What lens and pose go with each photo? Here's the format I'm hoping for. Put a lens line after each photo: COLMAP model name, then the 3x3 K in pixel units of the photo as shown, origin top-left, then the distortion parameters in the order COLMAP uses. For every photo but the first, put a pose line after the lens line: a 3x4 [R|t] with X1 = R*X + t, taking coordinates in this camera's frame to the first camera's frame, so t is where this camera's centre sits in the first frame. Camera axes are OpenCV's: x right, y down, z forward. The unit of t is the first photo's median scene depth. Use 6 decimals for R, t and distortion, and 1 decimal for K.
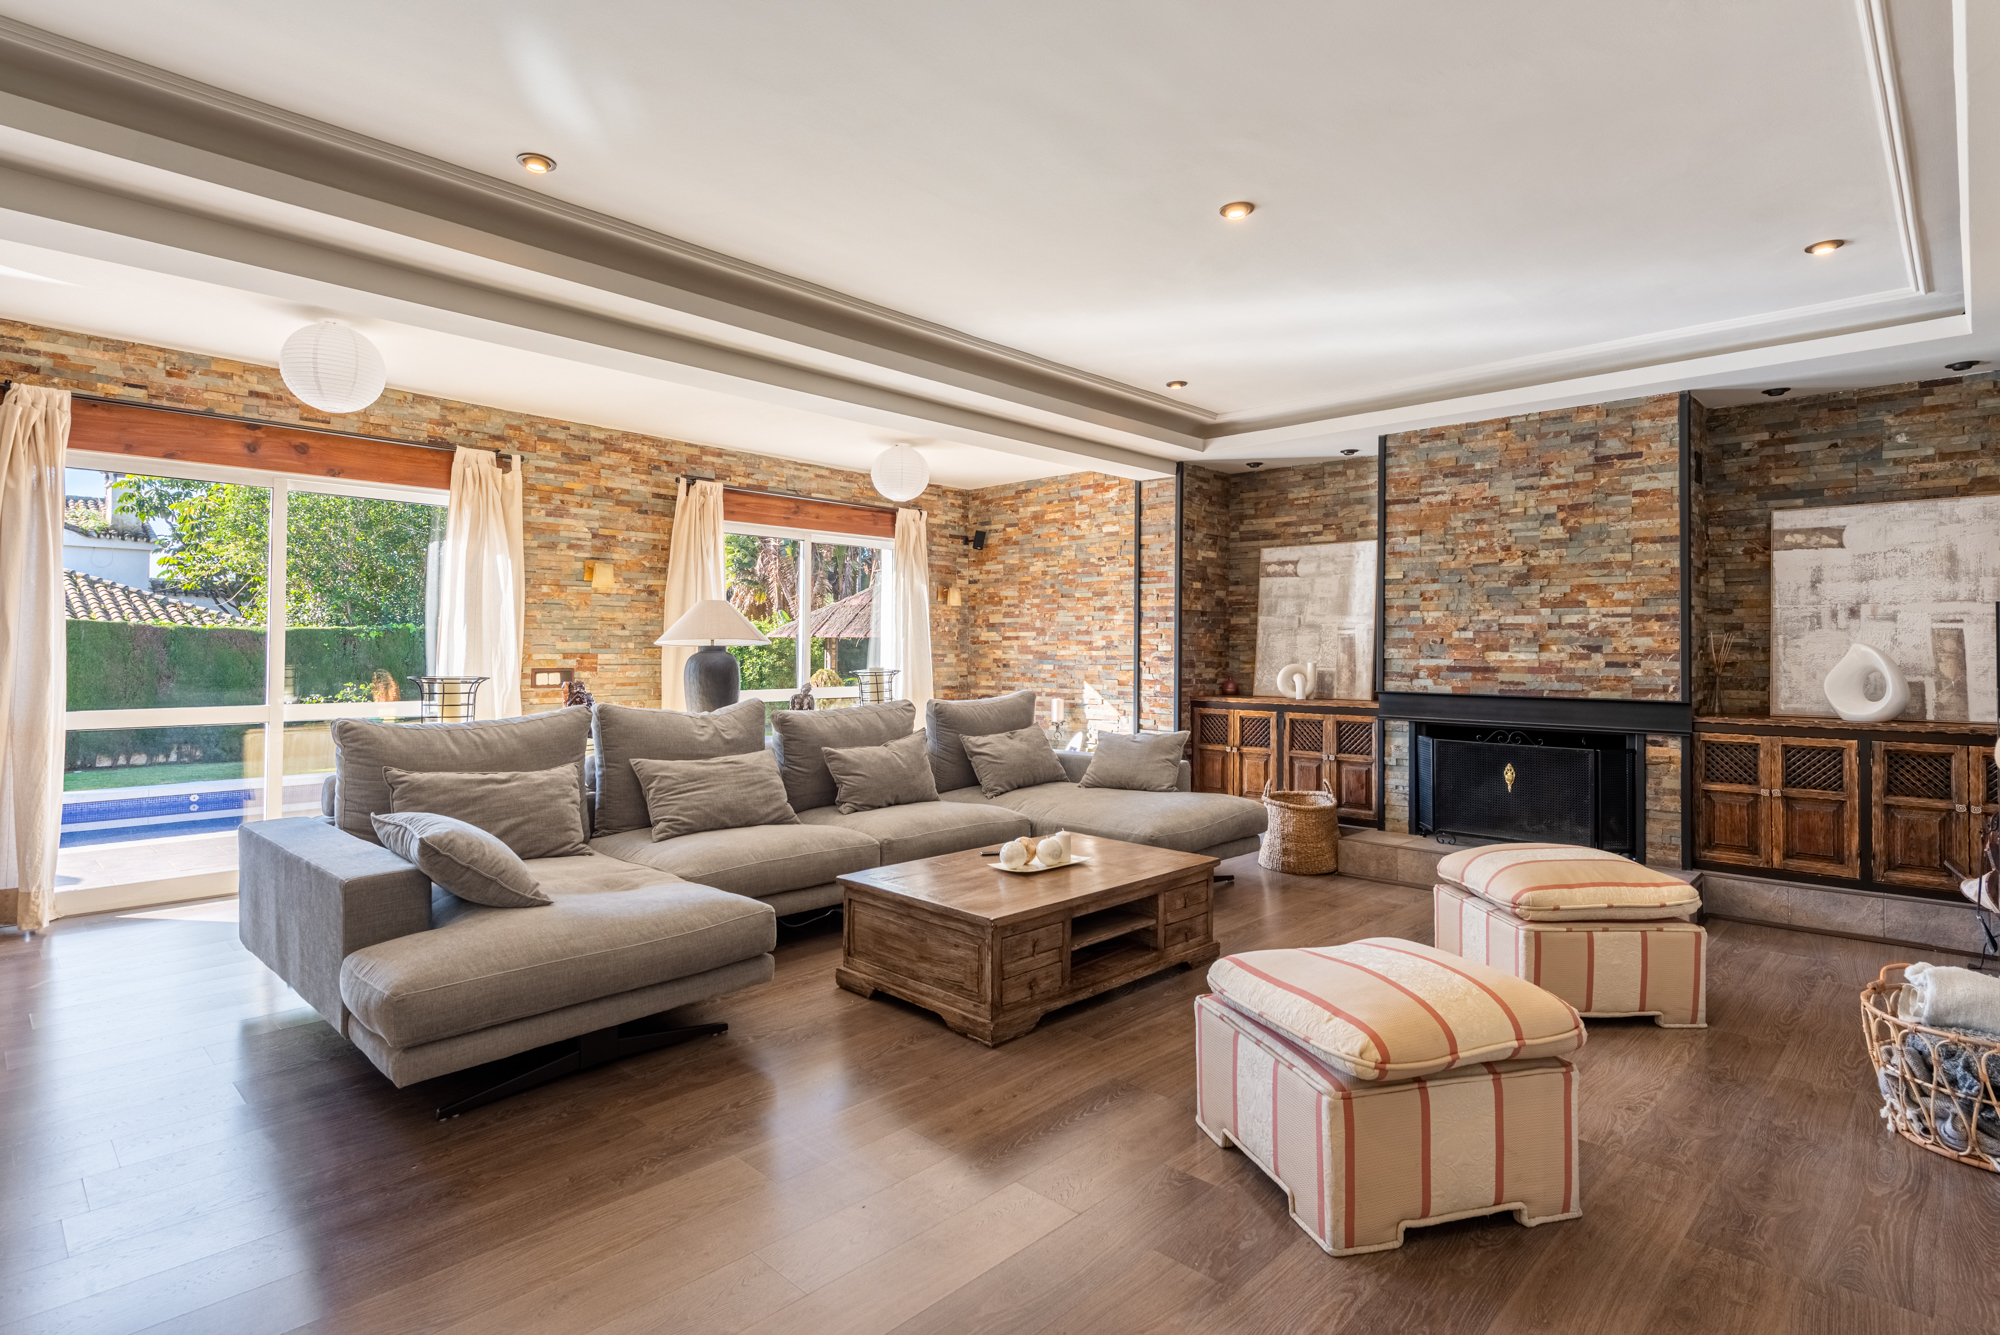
lens RADIAL K [[1018.7, 0, 997.3], [0, 1018.7, 643.4], [0, 0, 1]] dist [0.021074, -0.019378]
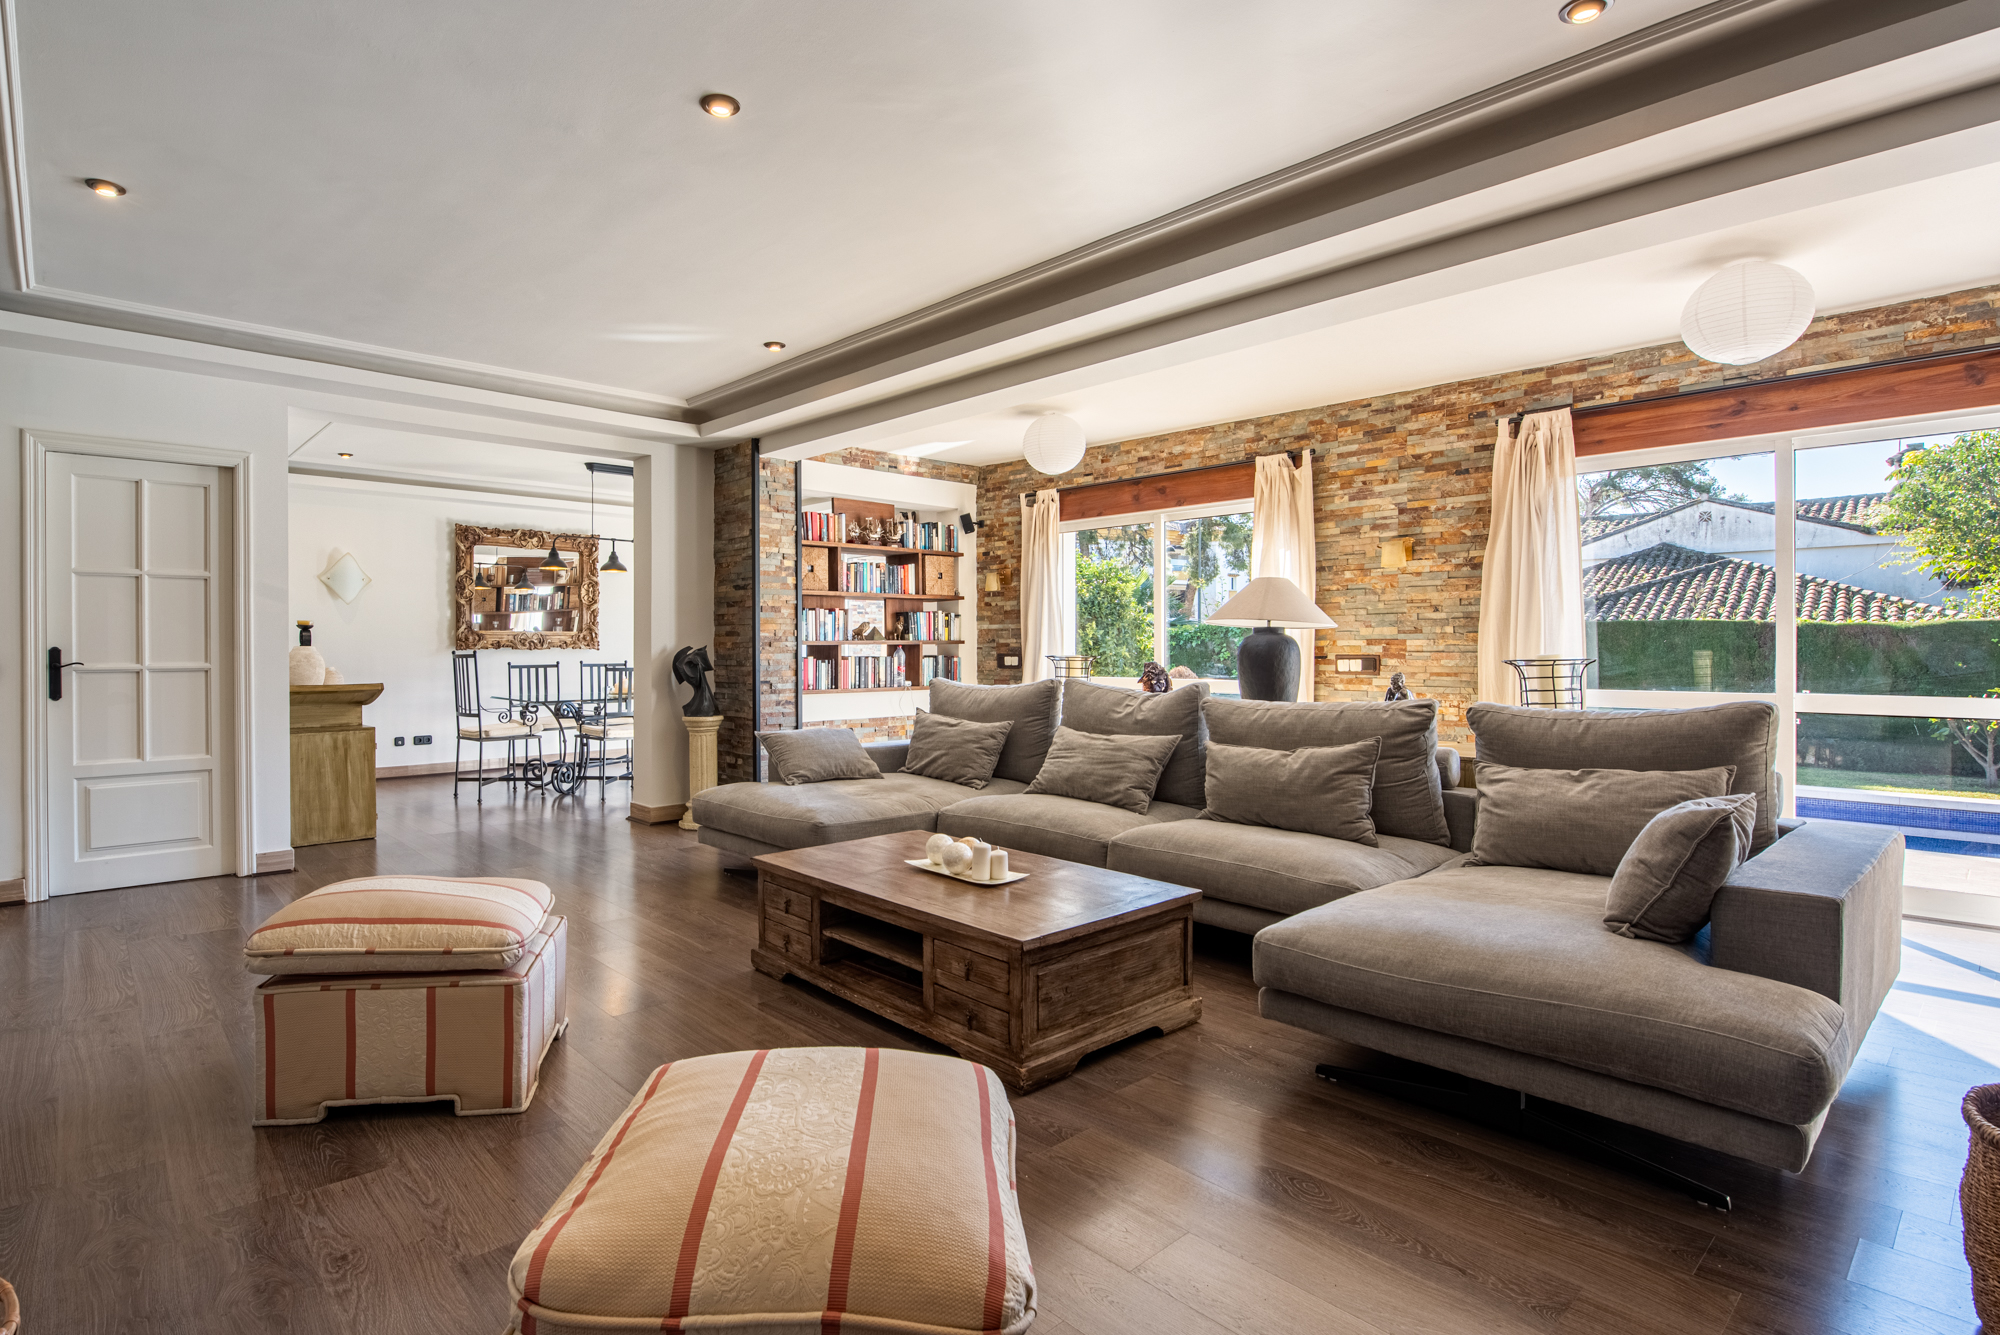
lens RADIAL K [[973.1, 0, 865.1], [0, 973.1, 657.7], [0, 0, 1]] dist [-0.001746, -0.010347]
pose [[-0.114001, 0.002991, -0.993476, 0.537552], [0.006612, 0.999976, 0.002252, 0.021574], [0.993459, -0.006312, -0.114018, 0.628356]]
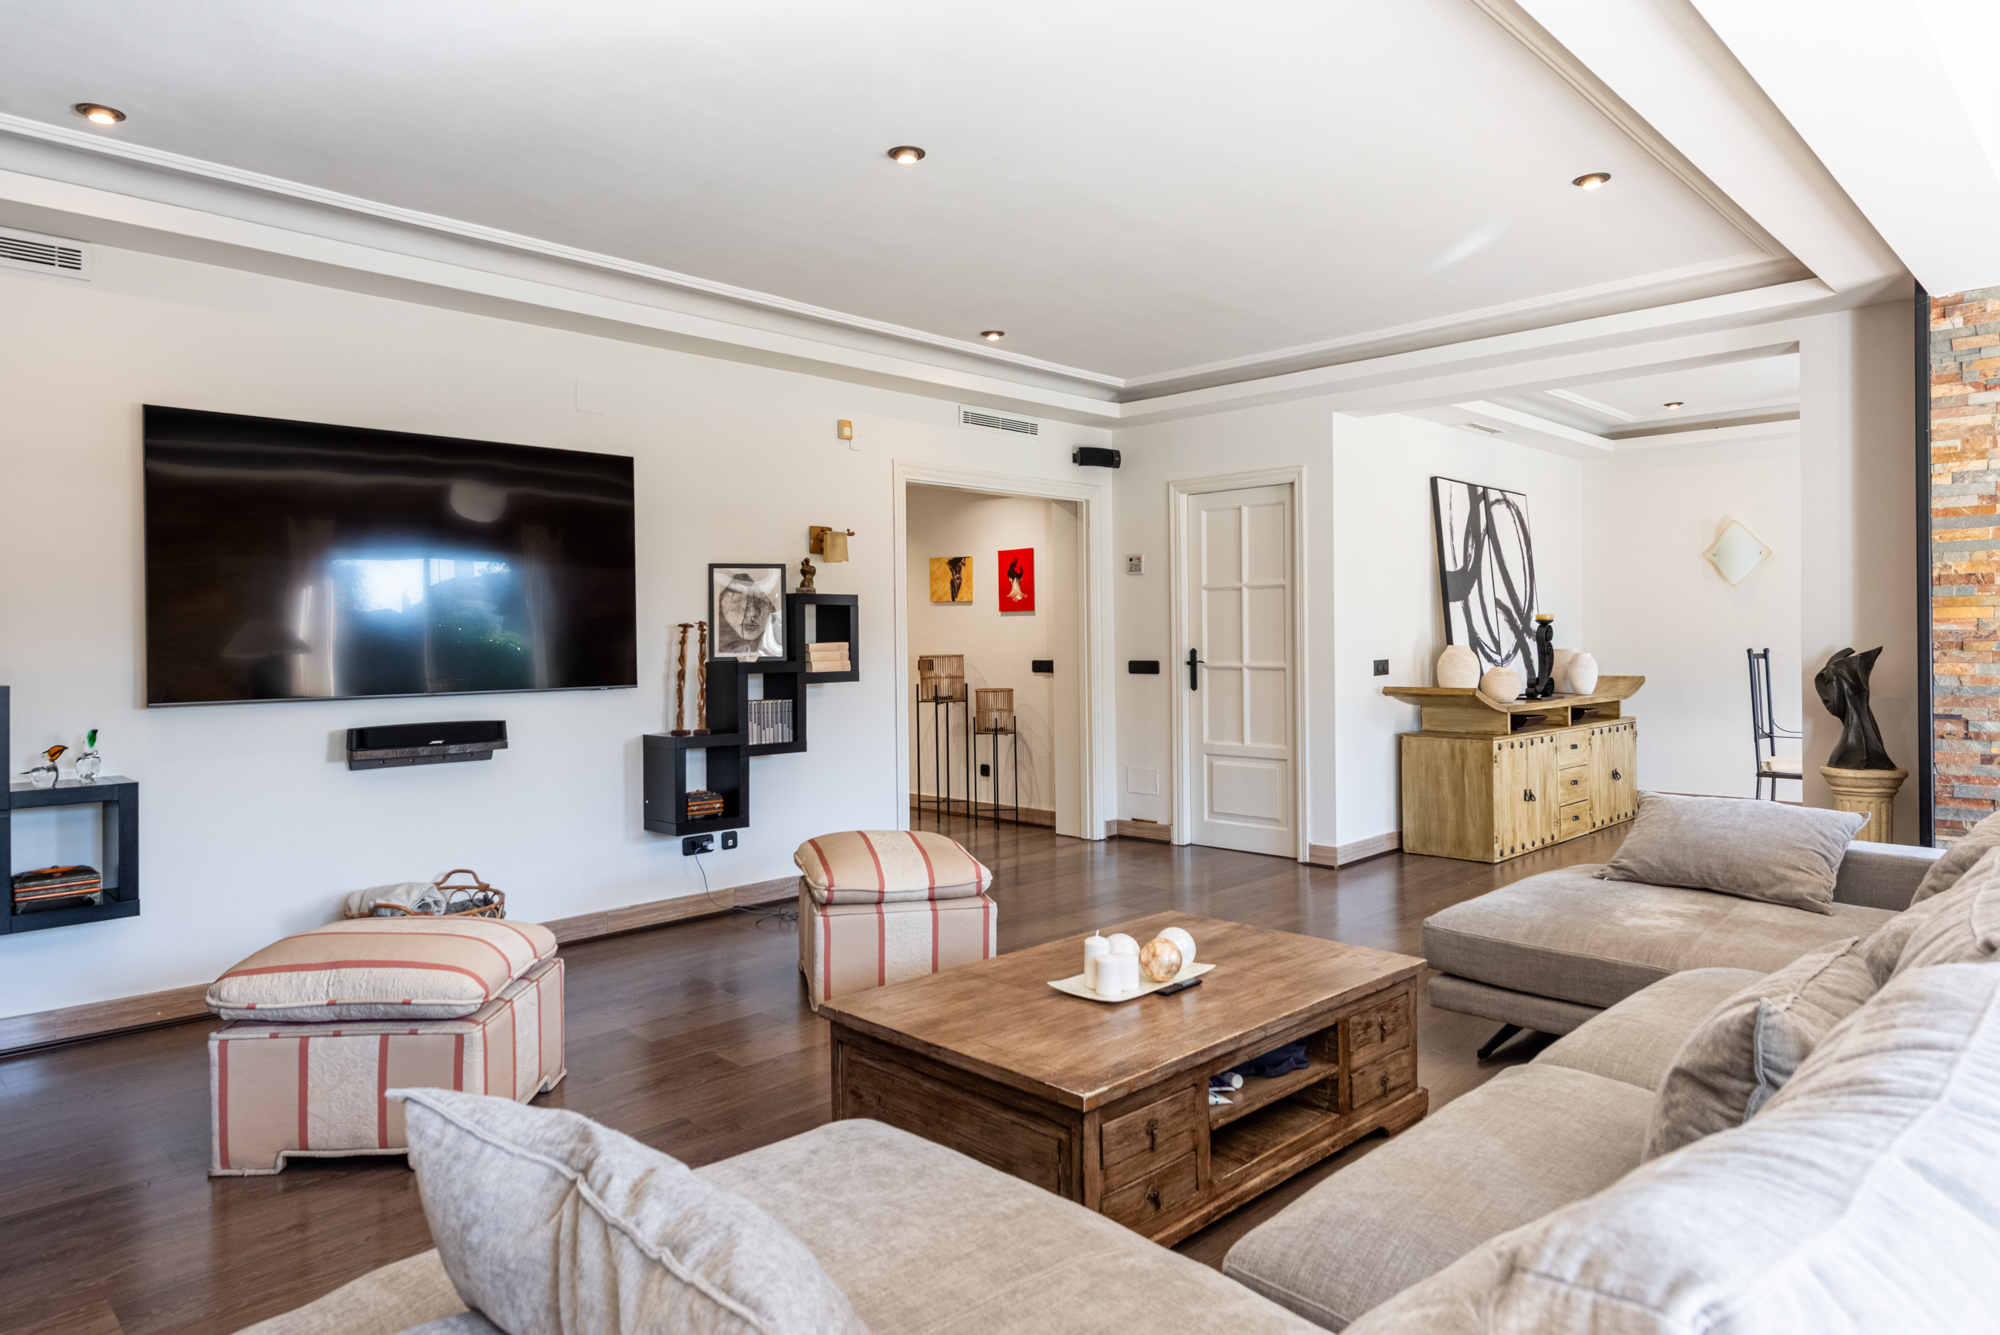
lens RADIAL K [[1220.6, 0, 1007.8], [0, 1220.6, 636.8], [0, 0, 1]] dist [0.028170, -0.049170]
pose [[-0.999958, 0.000904, 0.009085, 0.050945], [0.000860, 0.999988, -0.004903, 0.006379], [-0.009090, -0.004895, -0.999947, 1.105399]]
